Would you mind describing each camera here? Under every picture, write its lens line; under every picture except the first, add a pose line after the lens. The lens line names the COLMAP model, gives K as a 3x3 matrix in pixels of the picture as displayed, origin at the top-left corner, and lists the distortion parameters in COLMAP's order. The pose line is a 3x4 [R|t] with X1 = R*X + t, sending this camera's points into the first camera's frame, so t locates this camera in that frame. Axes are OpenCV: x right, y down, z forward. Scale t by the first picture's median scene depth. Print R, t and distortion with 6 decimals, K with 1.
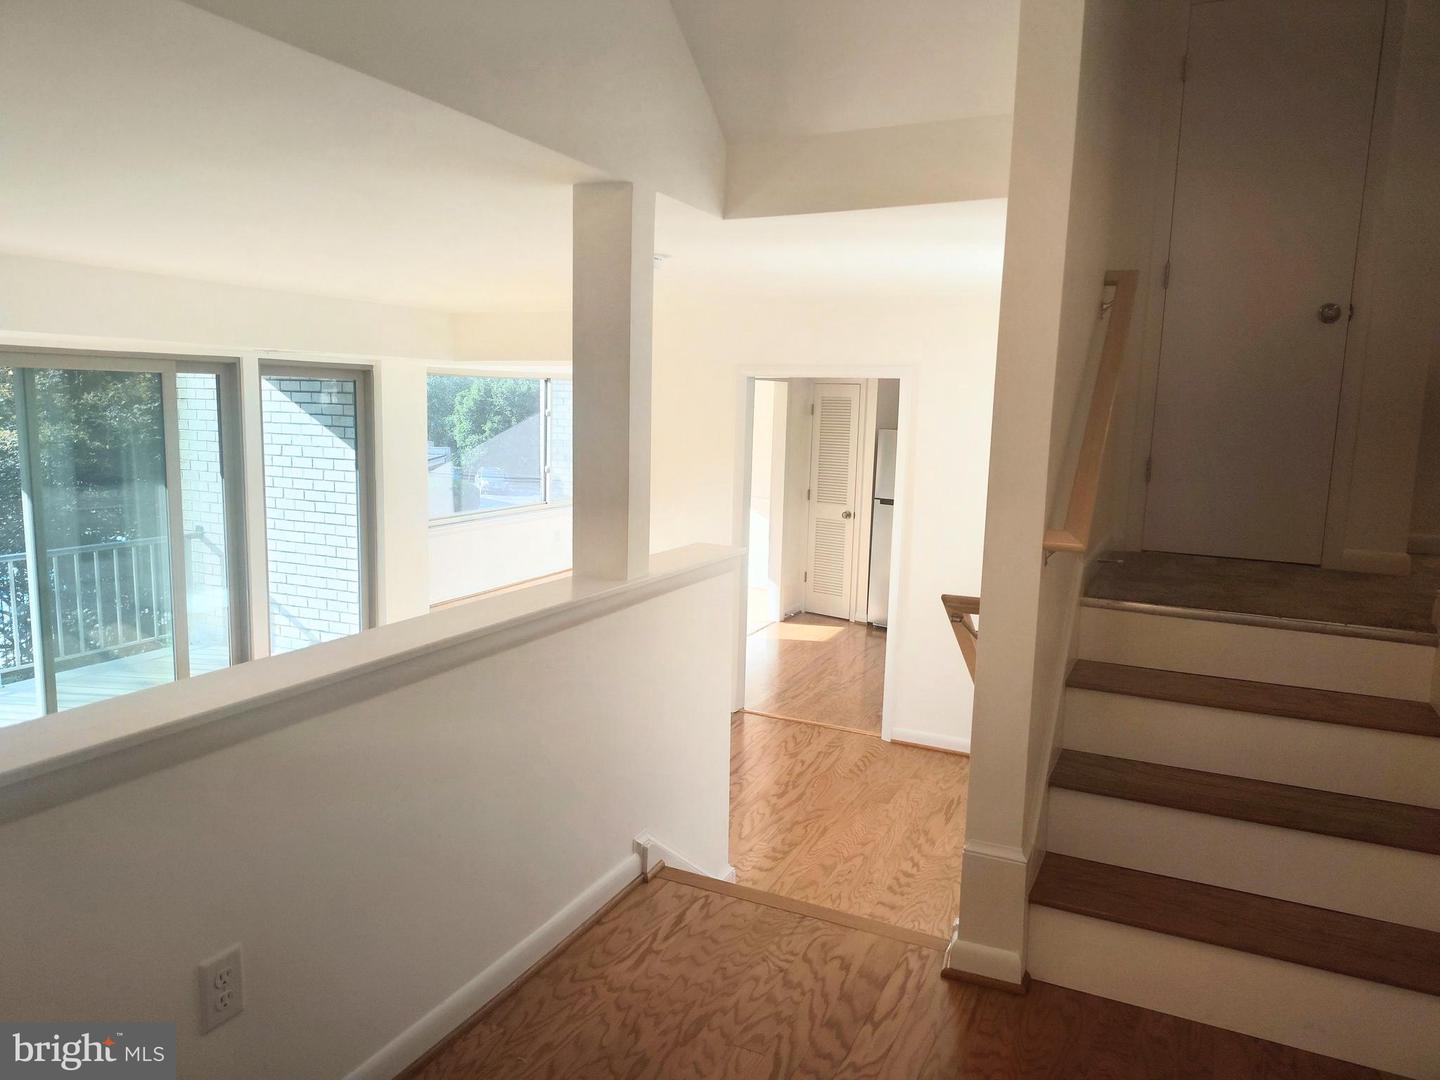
lens RADIAL K [[980.8, 0, 720.0], [0, 980.8, 540.0], [0, 0, 1]] dist [0.010627, -0.004704]
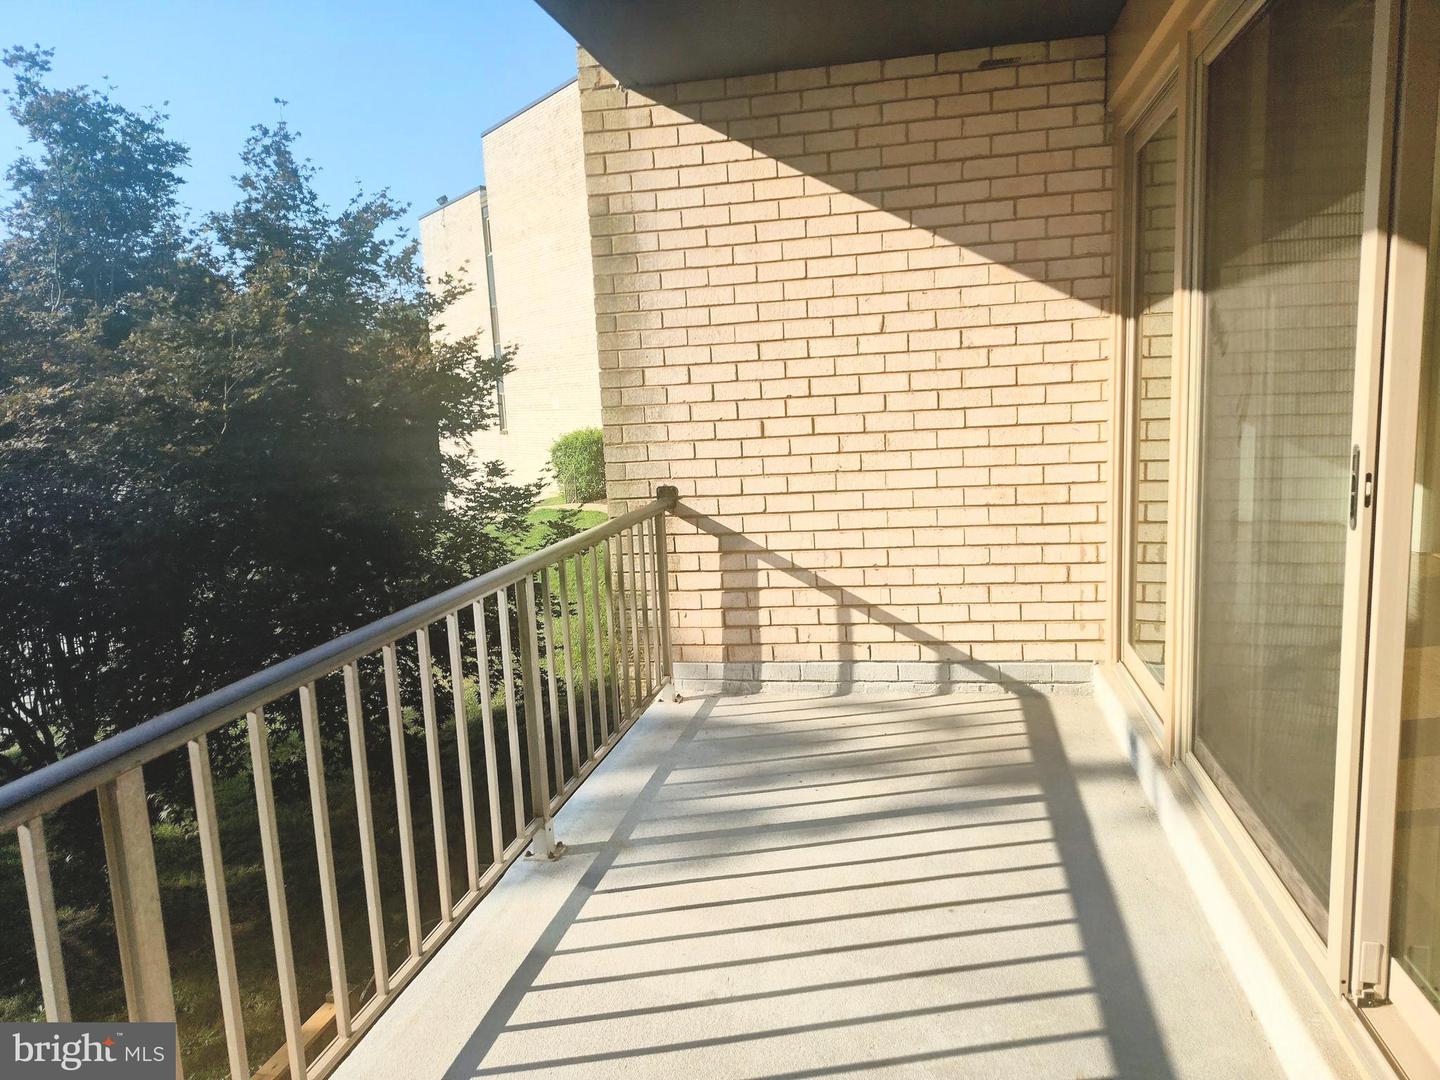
lens RADIAL K [[980.8, 0, 720.0], [0, 980.8, 540.0], [0, 0, 1]] dist [0.010627, -0.004704]
pose [[0.968206, -0.110962, 0.224197, -0.669402], [0.108193, 0.993825, 0.024636, 0.005346], [-0.225546, 0.000403, 0.974232, 0.488235]]
